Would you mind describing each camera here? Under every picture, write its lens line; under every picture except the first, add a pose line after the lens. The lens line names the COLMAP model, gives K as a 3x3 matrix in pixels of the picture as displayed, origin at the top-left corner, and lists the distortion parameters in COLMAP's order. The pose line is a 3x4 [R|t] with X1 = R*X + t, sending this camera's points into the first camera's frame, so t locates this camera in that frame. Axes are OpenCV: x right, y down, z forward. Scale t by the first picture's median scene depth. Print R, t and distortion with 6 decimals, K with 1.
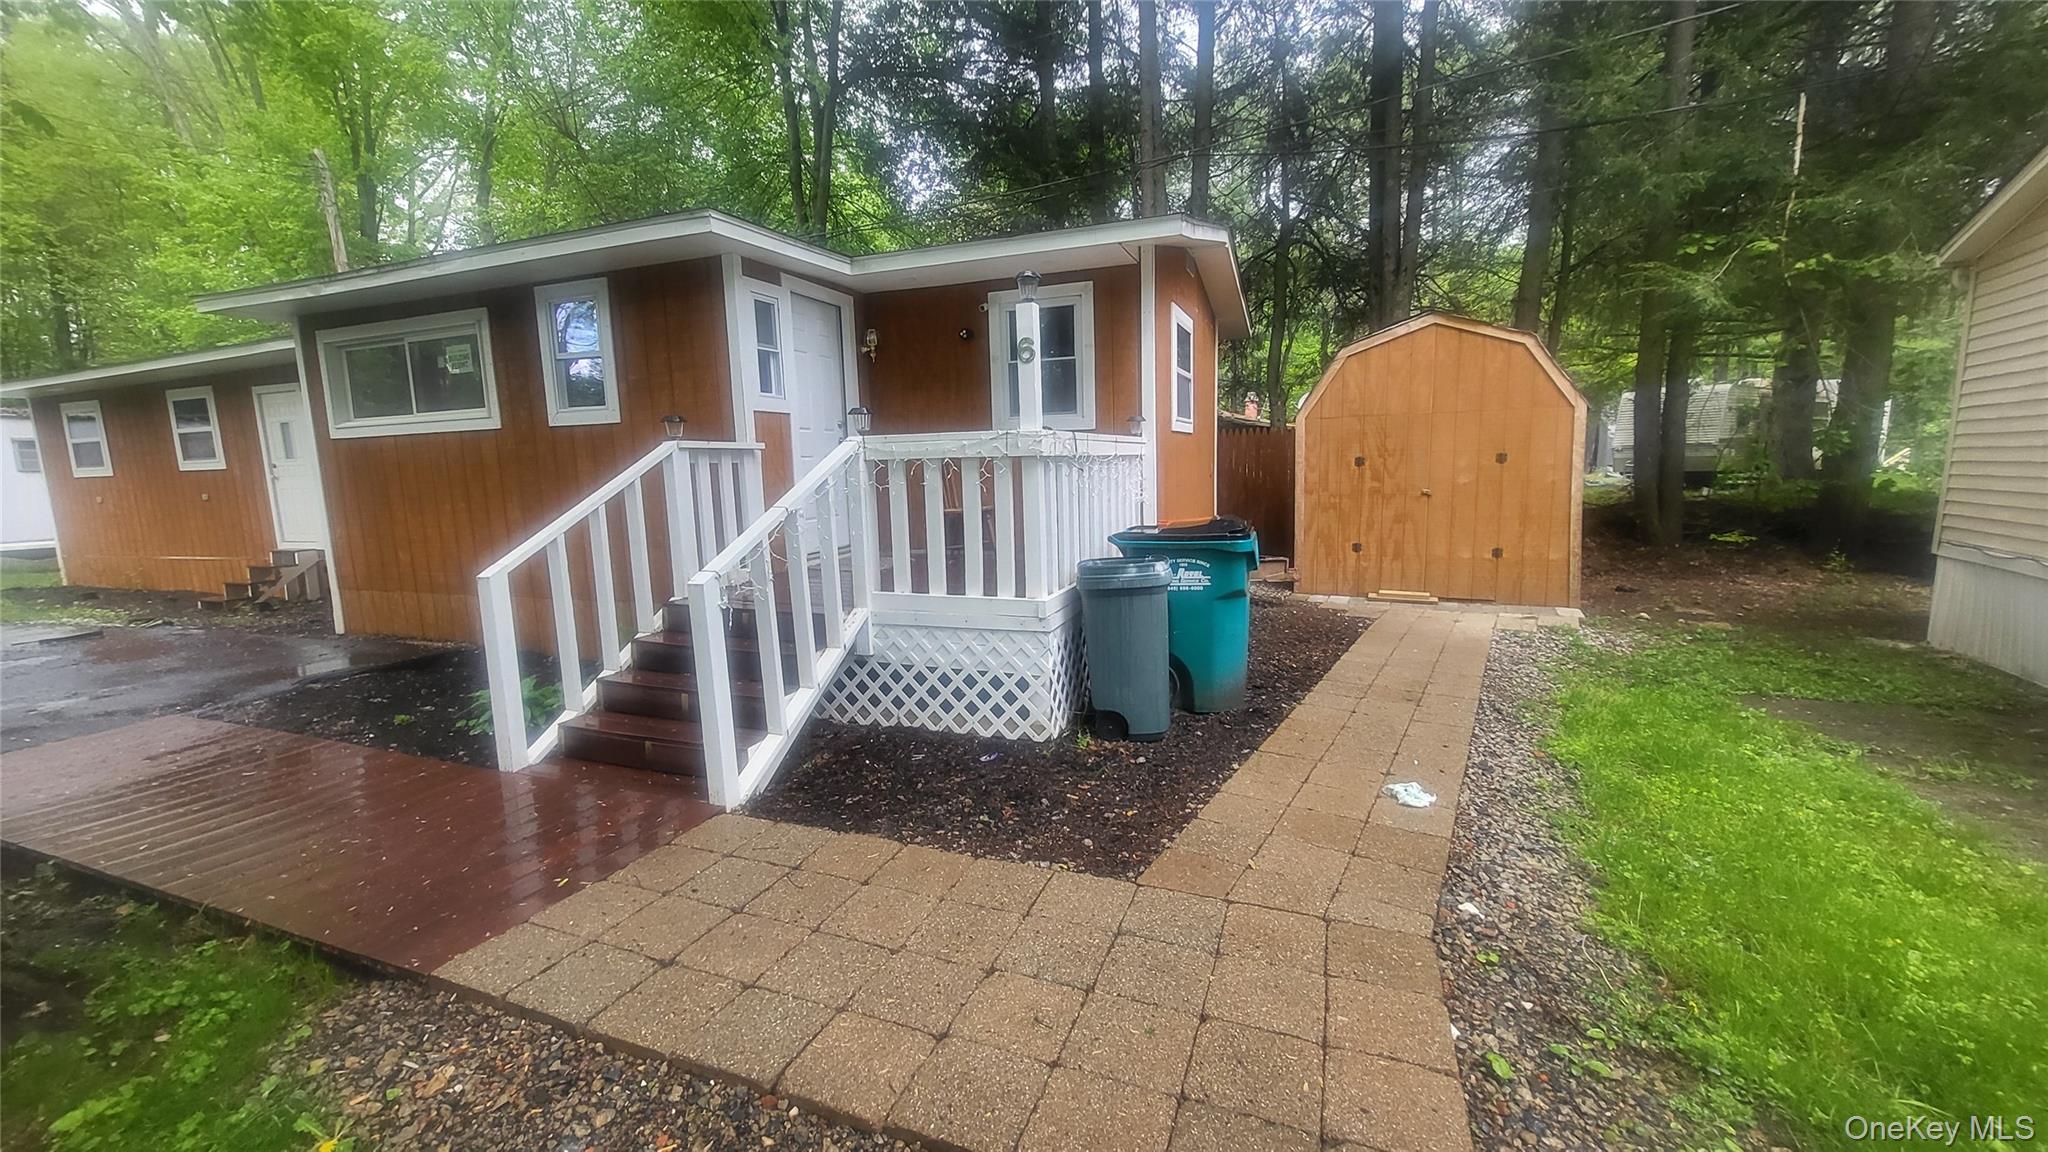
lens RADIAL K [[812.1, 0, 1012.6], [0, 812.1, 584.8], [0, 0, 1]] dist [0.003019, -0.000290]
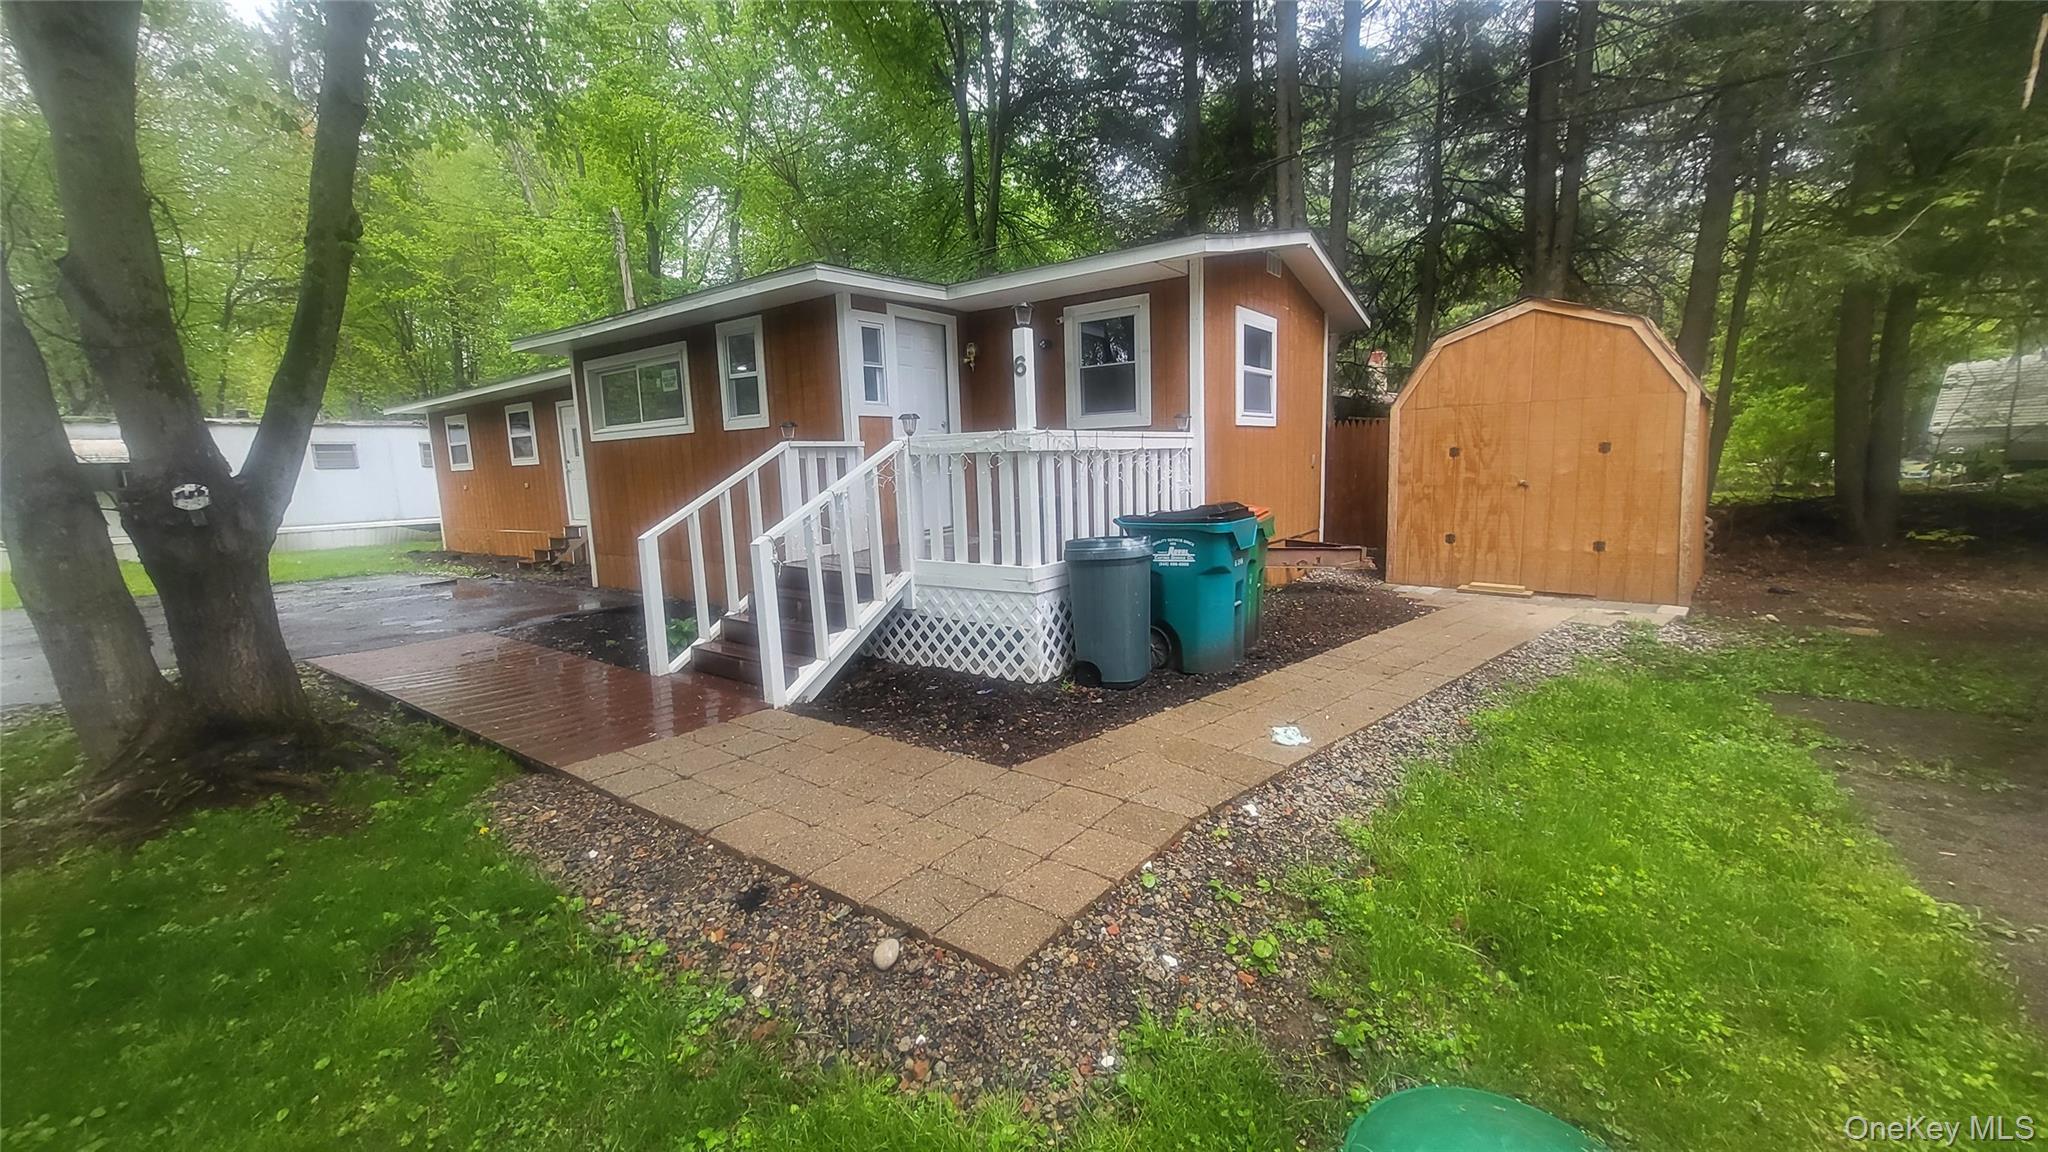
lens RADIAL K [[812.1, 0, 1012.6], [0, 812.1, 584.8], [0, 0, 1]] dist [0.003019, -0.000290]
pose [[0.964874, 0.034655, -0.260419, 0.272102], [-0.032313, 0.999390, 0.013273, 0.024019], [0.260720, -0.004392, 0.965404, -0.163864]]
